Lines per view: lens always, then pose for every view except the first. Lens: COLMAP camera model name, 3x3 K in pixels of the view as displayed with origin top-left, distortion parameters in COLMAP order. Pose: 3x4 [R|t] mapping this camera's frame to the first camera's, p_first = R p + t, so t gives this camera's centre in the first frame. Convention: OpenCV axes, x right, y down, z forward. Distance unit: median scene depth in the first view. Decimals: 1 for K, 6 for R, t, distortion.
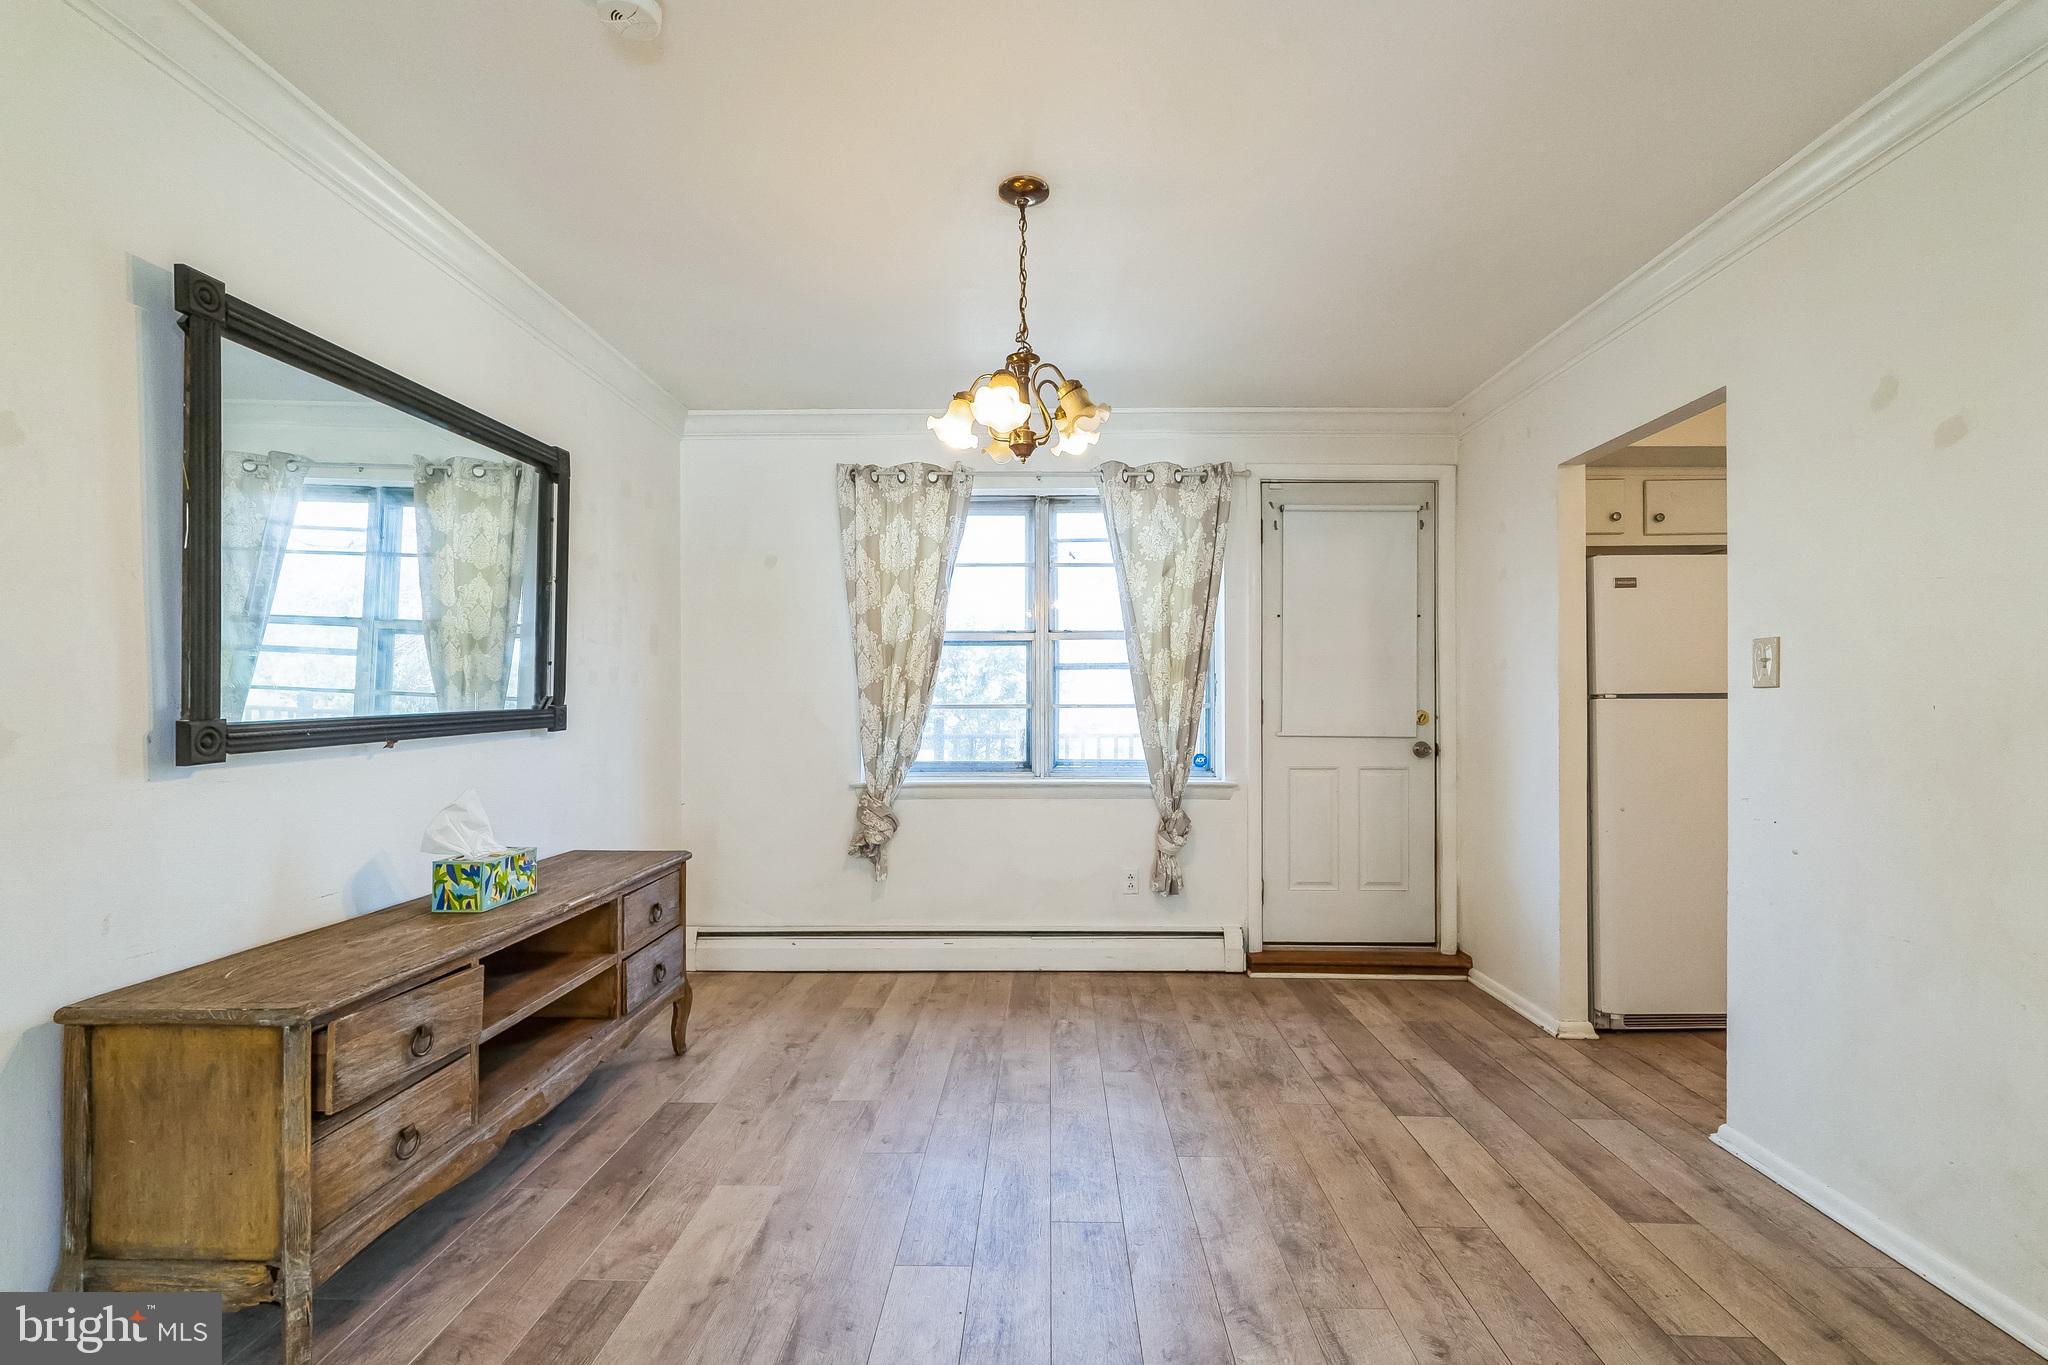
lens RADIAL K [[907.5, 0, 1032.8], [0, 907.5, 698.9], [0, 0, 1]] dist [-0.004034, 0.001619]
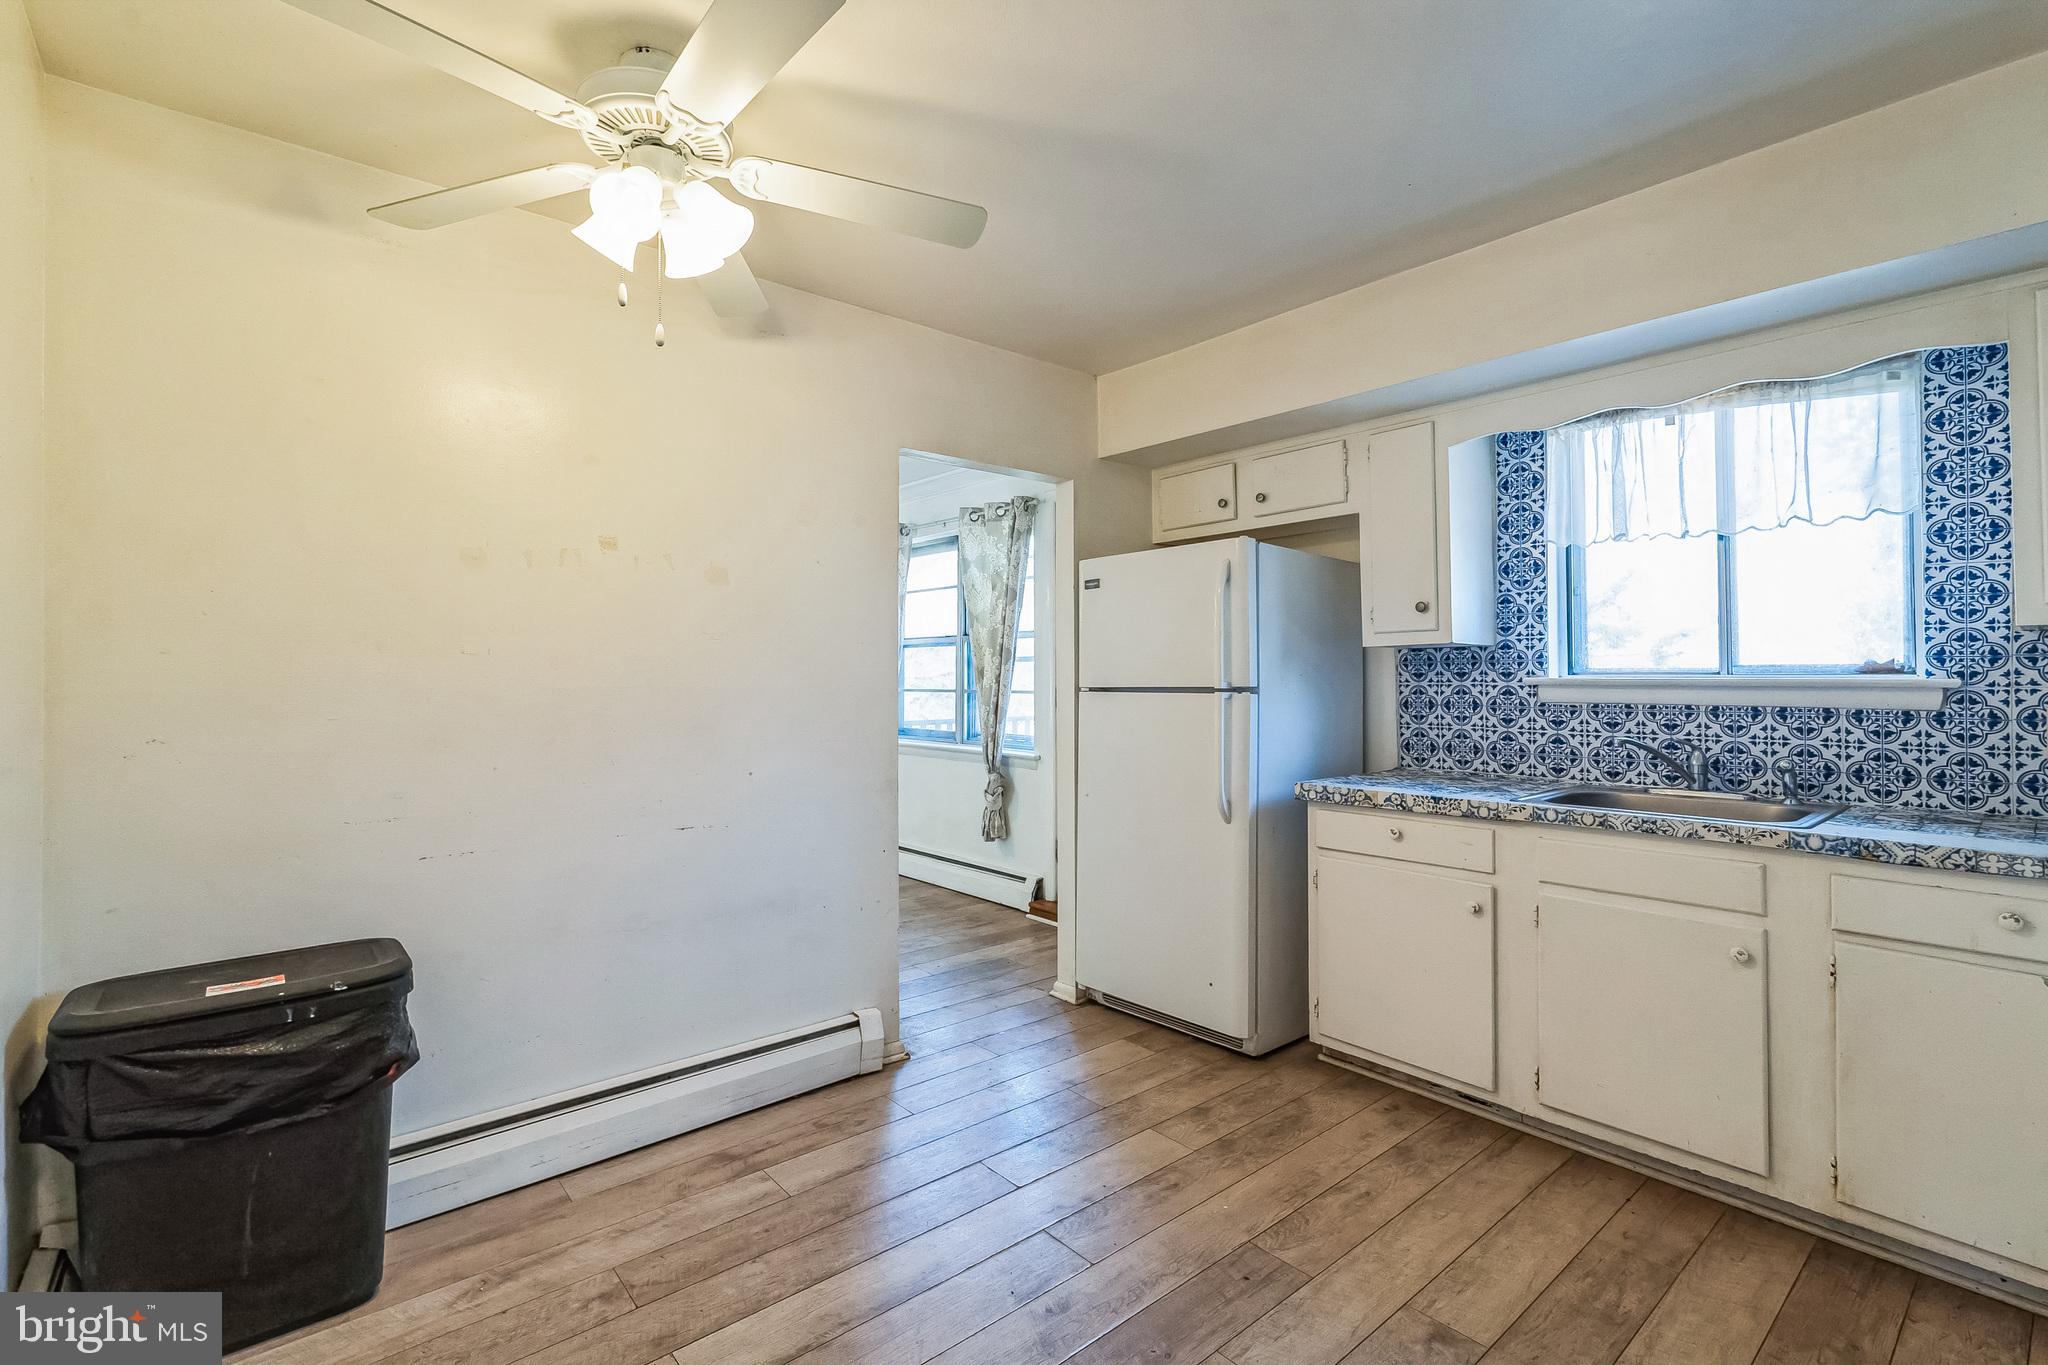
lens RADIAL K [[907.5, 0, 1025.4], [0, 907.5, 647.5], [0, 0, 1]] dist [-0.004034, 0.001619]
pose [[0.660685, -0.023829, -0.750285, 1.130592], [0.001050, 0.999524, -0.030821, -0.015610], [0.750662, 0.019576, 0.660396, 0.186384]]
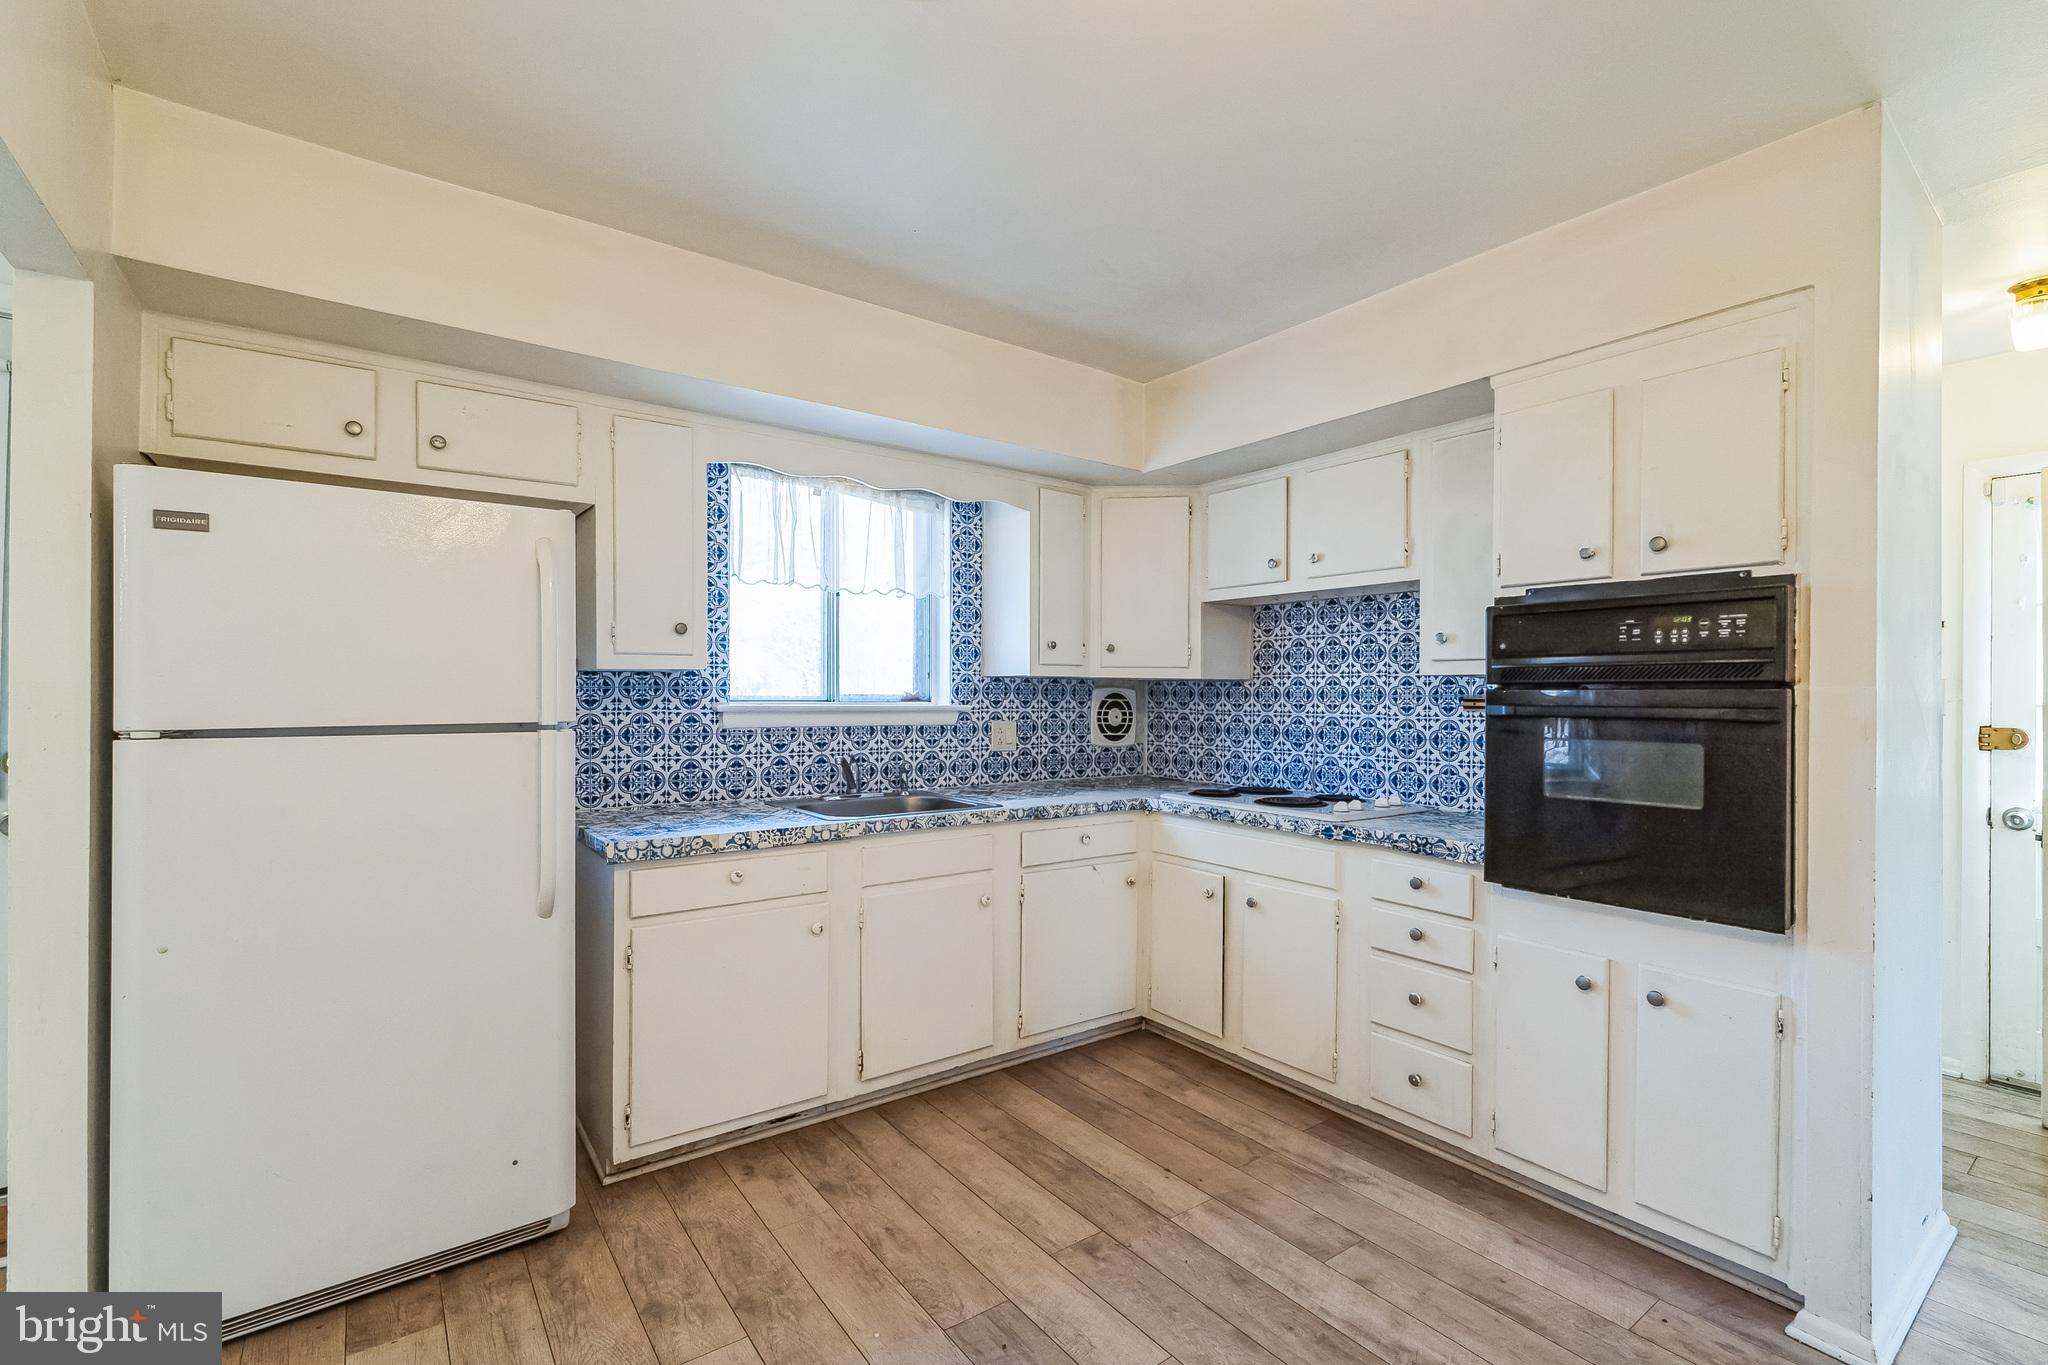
lens RADIAL K [[907.5, 0, 1017.2], [0, 907.5, 690.0], [0, 0, 1]] dist [-0.004034, 0.001619]
pose [[0.800725, 0.008236, 0.598975, 0.586199], [-0.007230, 0.999966, -0.004086, -0.024632], [-0.598988, -0.001059, 0.800757, 0.227692]]
